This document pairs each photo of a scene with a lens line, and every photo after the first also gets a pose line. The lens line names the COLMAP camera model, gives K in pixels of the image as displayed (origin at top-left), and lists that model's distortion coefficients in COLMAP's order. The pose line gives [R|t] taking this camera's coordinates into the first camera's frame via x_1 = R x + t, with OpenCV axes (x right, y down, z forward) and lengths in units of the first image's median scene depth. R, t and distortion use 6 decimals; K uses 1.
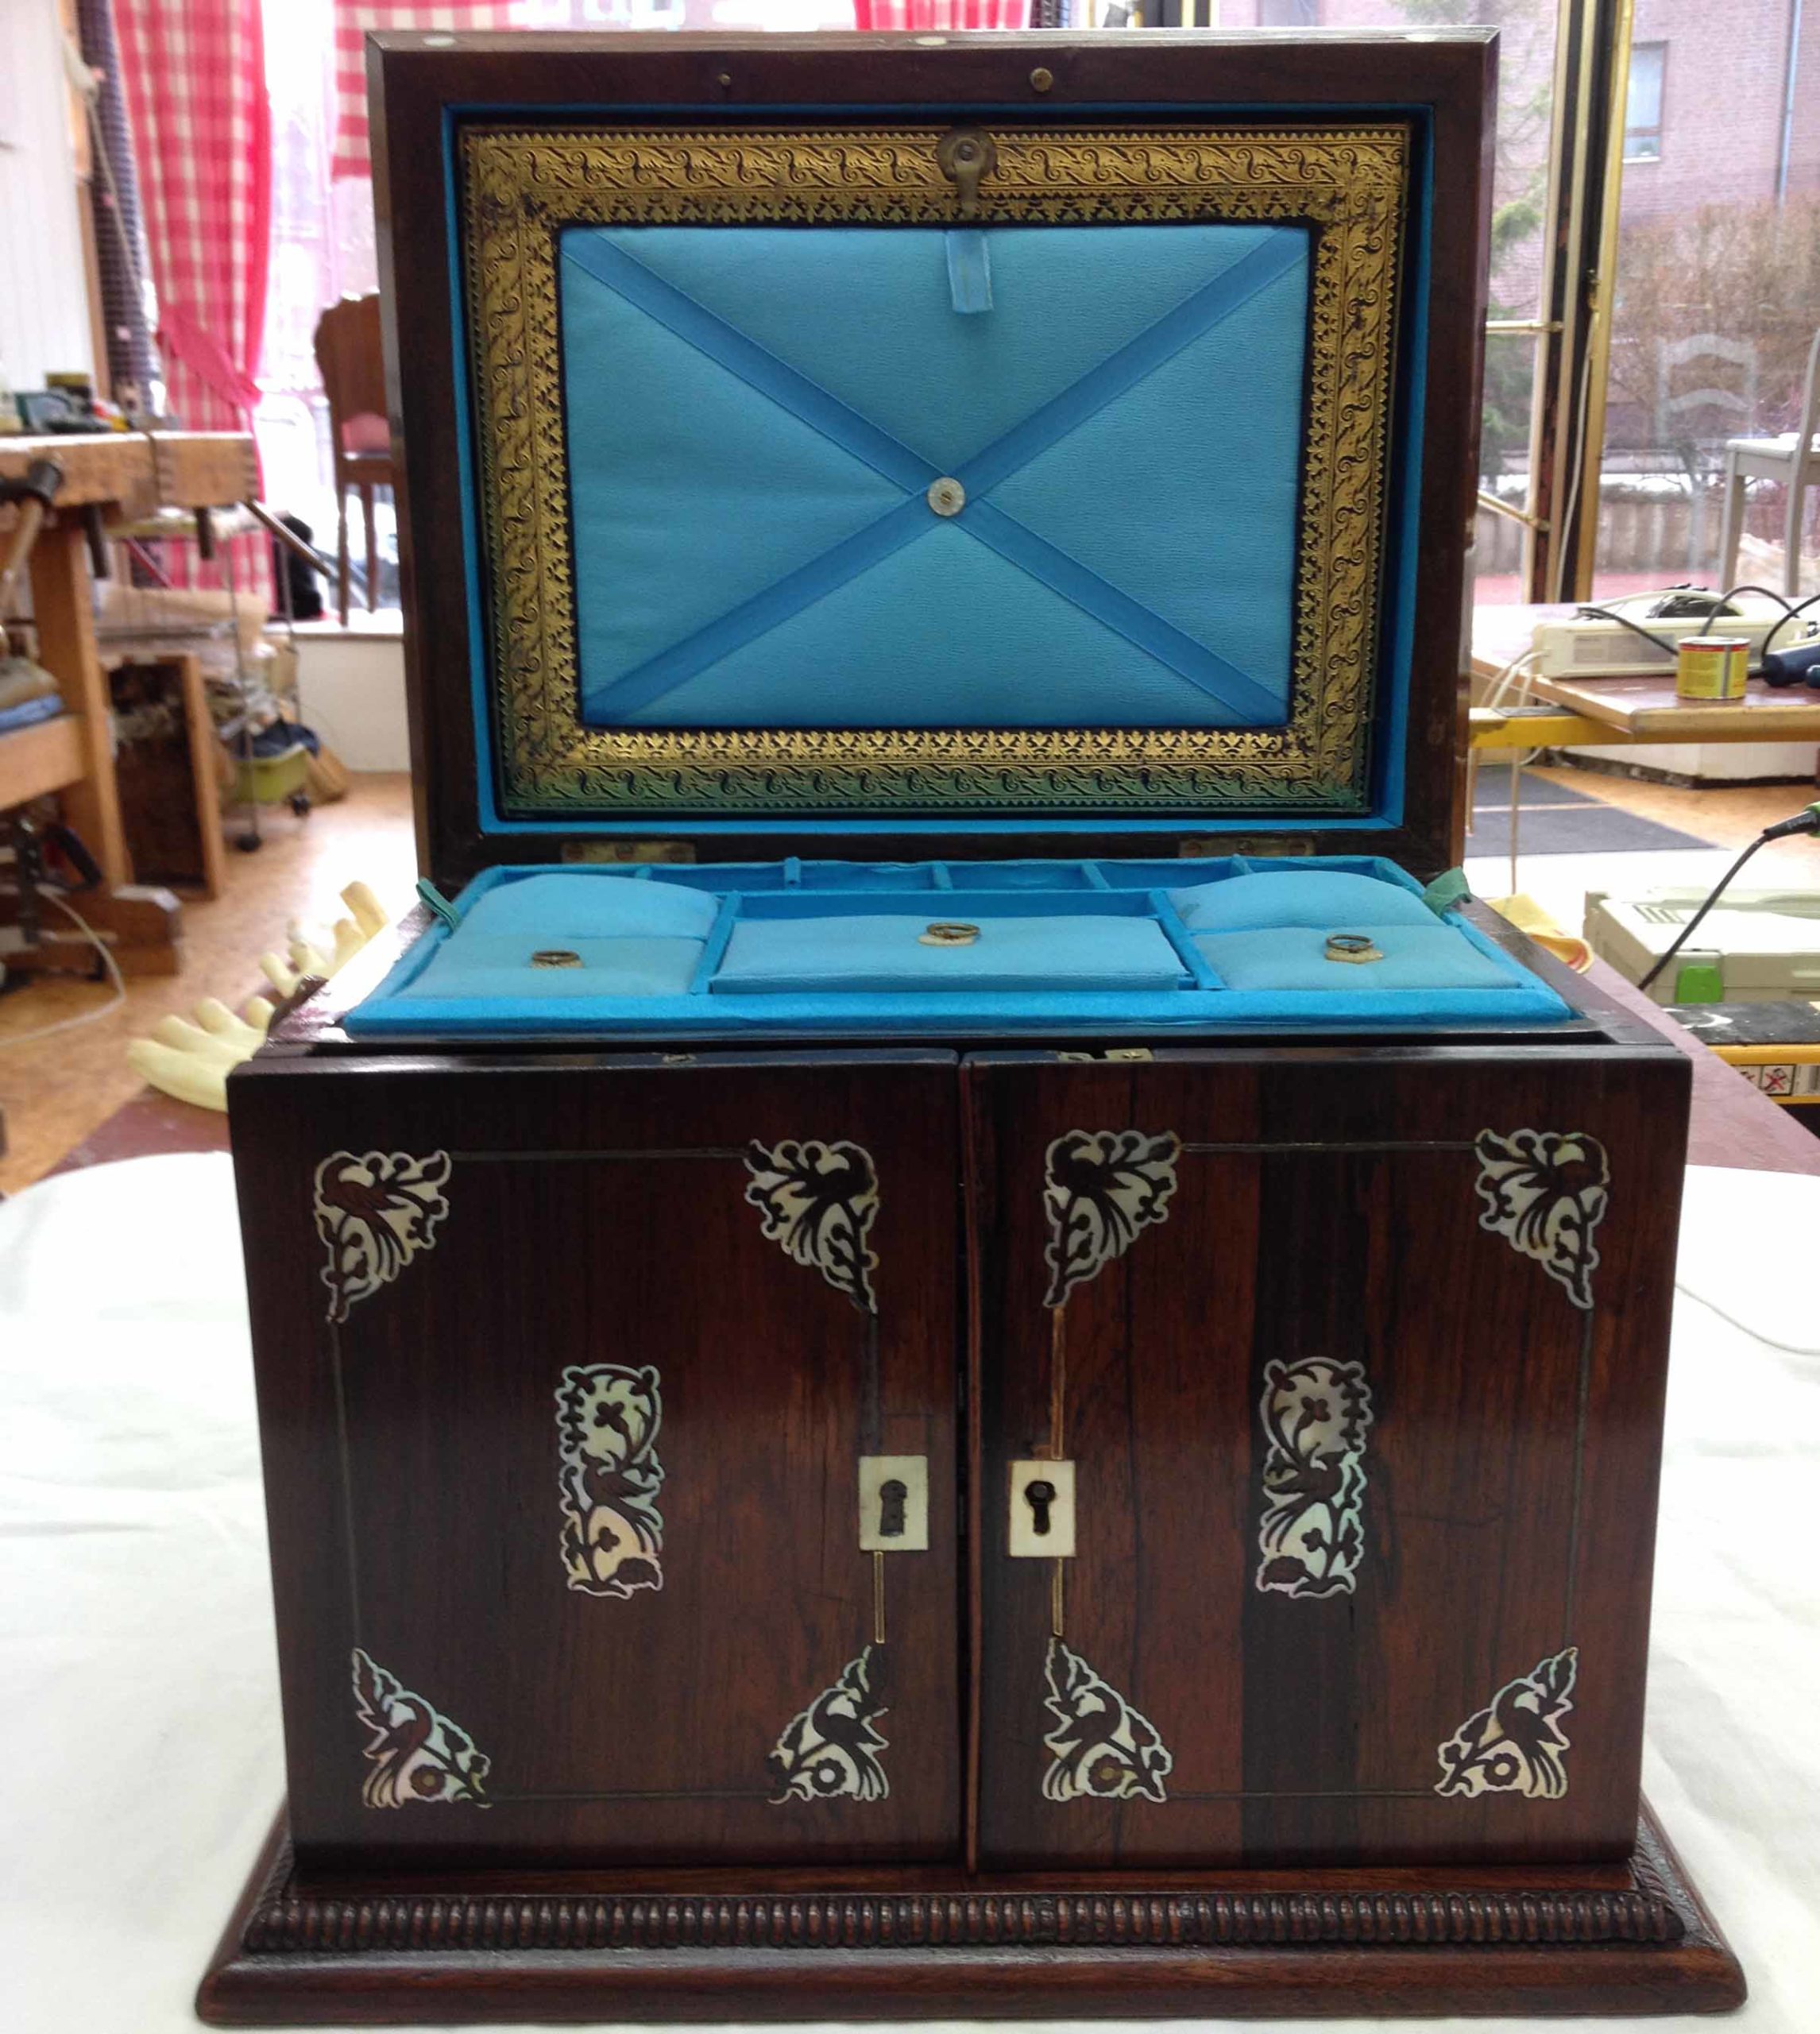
lens RADIAL K [[2217.4, 0, 893.9], [0, 2217.4, 1062.9], [0, 0, 1]] dist [0.050787, 0.000000]
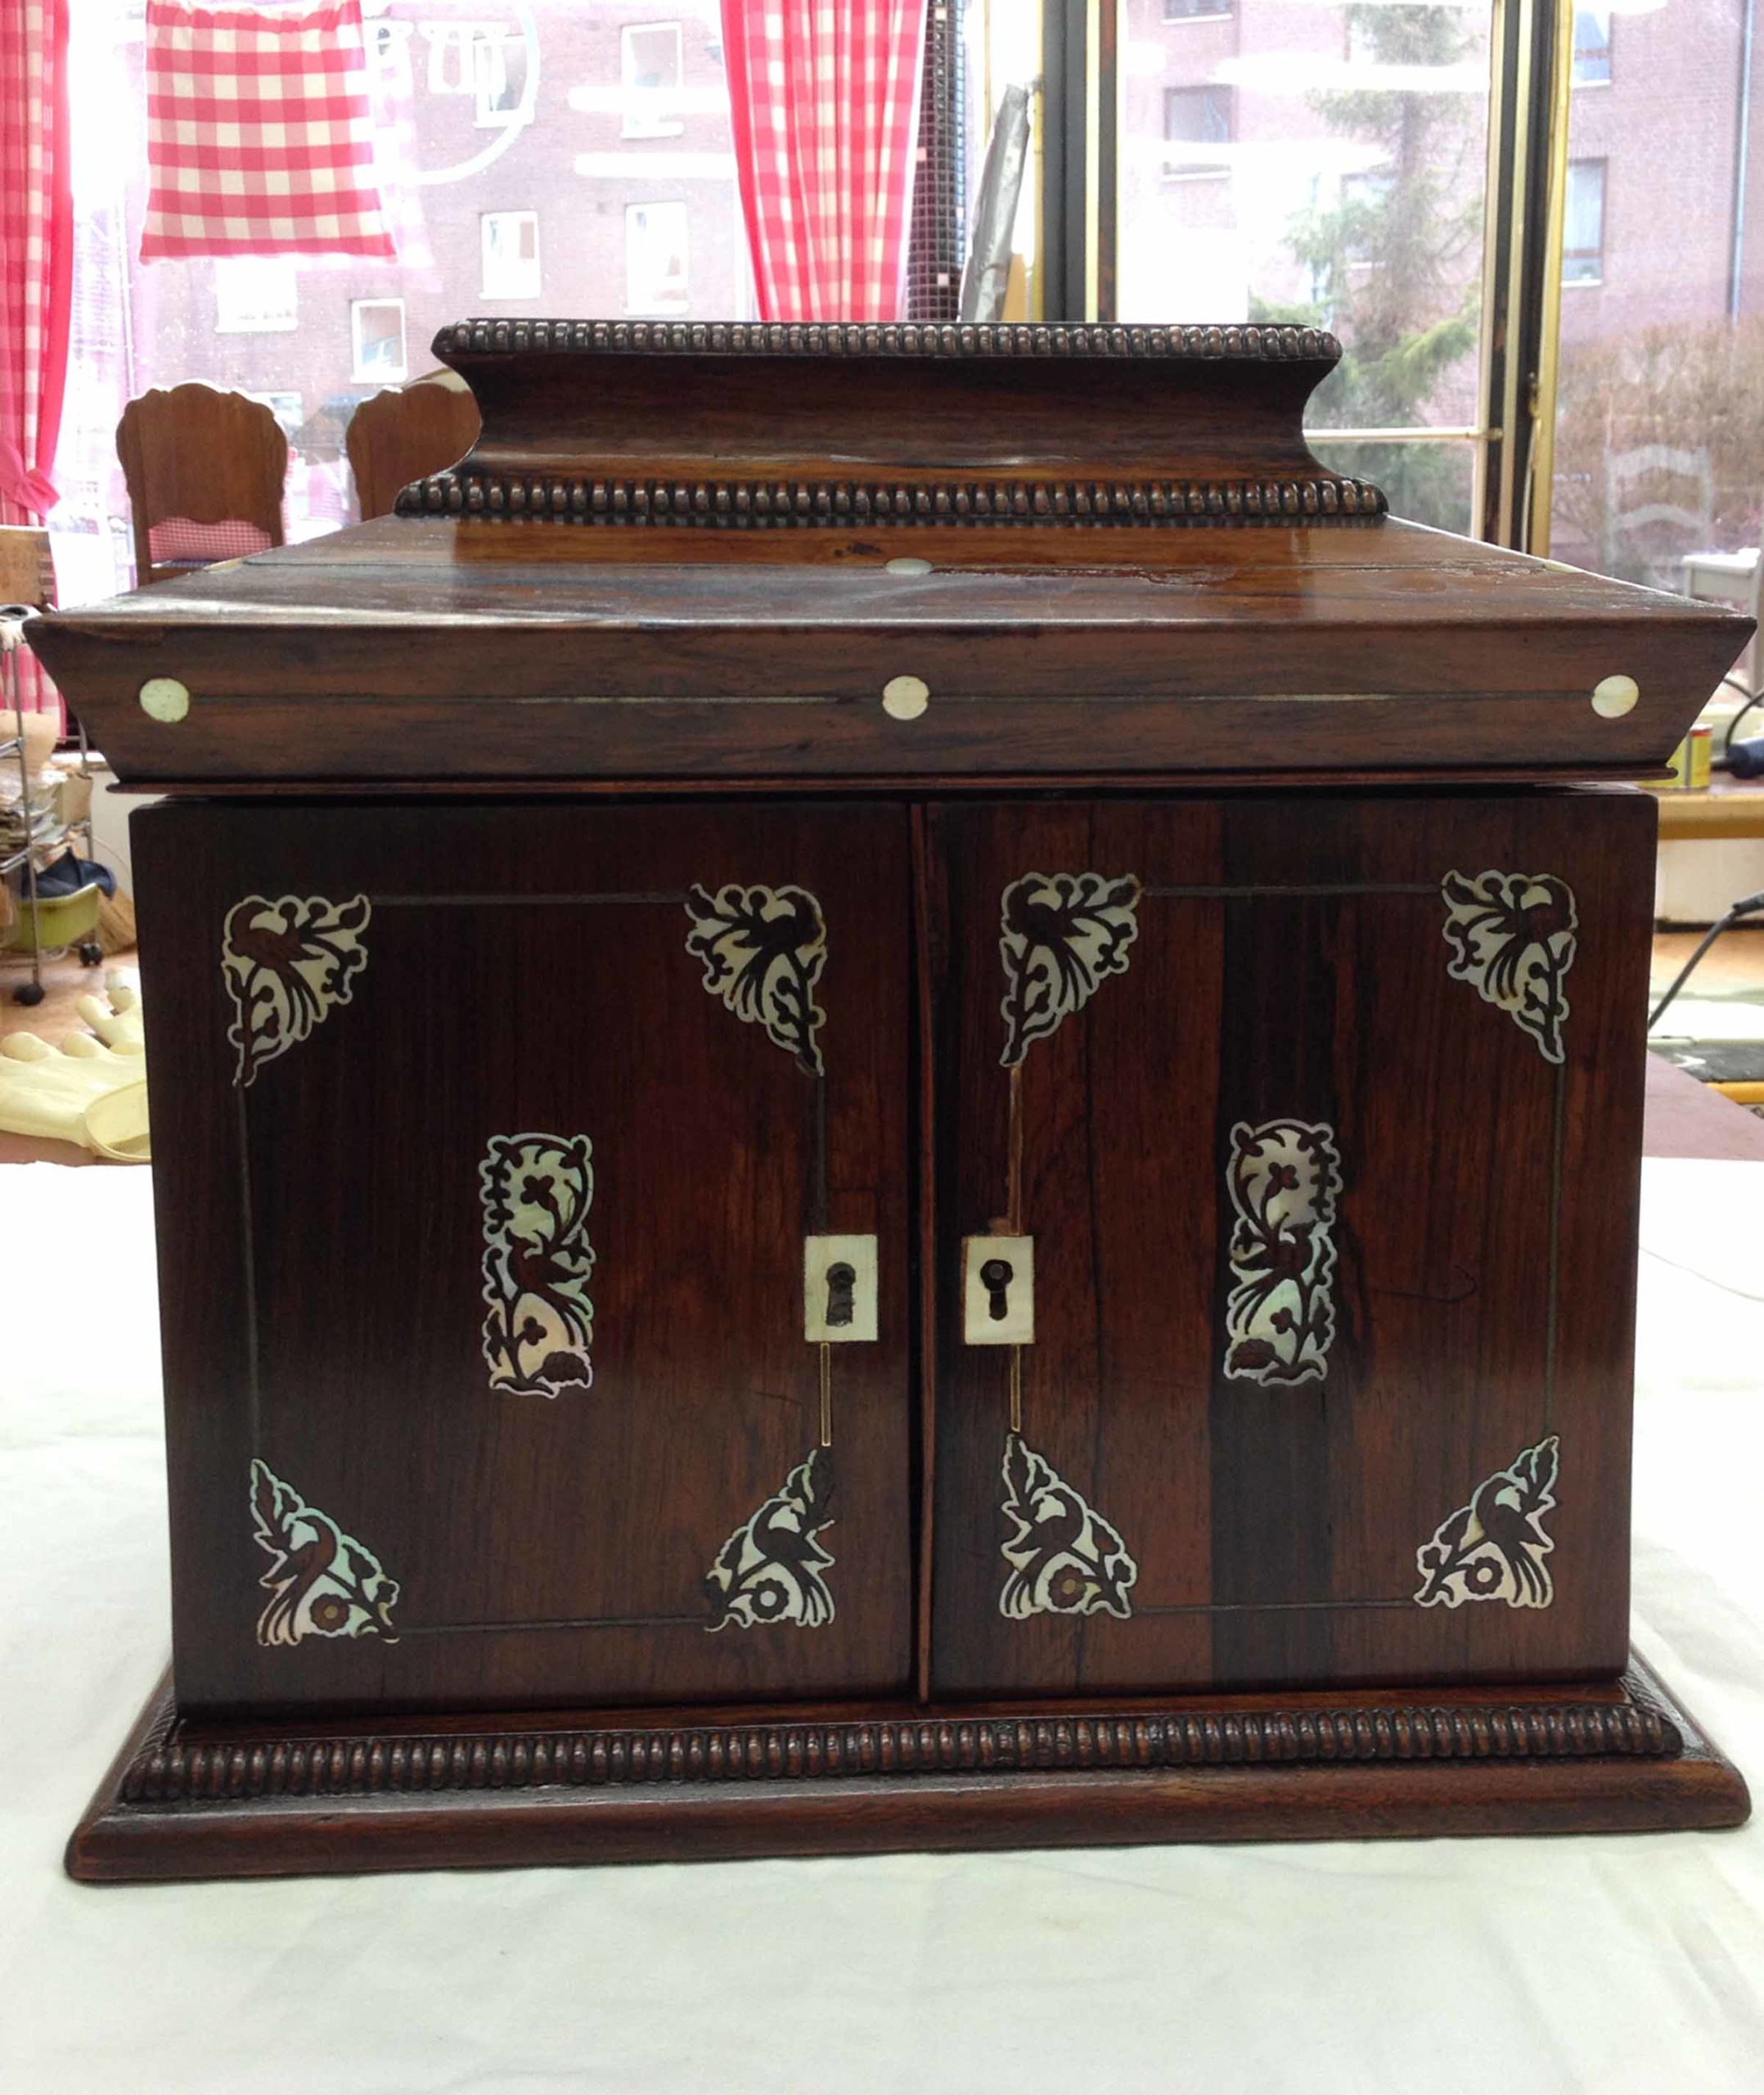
lens RADIAL K [[2525.4, 0, 939.4], [0, 2525.4, 1020.2], [0, 0, 1]] dist [0.067081, 0.000000]
pose [[0.997967, -0.001519, 0.063719, -0.019935], [0.007378, 0.995749, -0.091816, 0.137954], [-0.063309, 0.092100, 0.993735, -0.056746]]
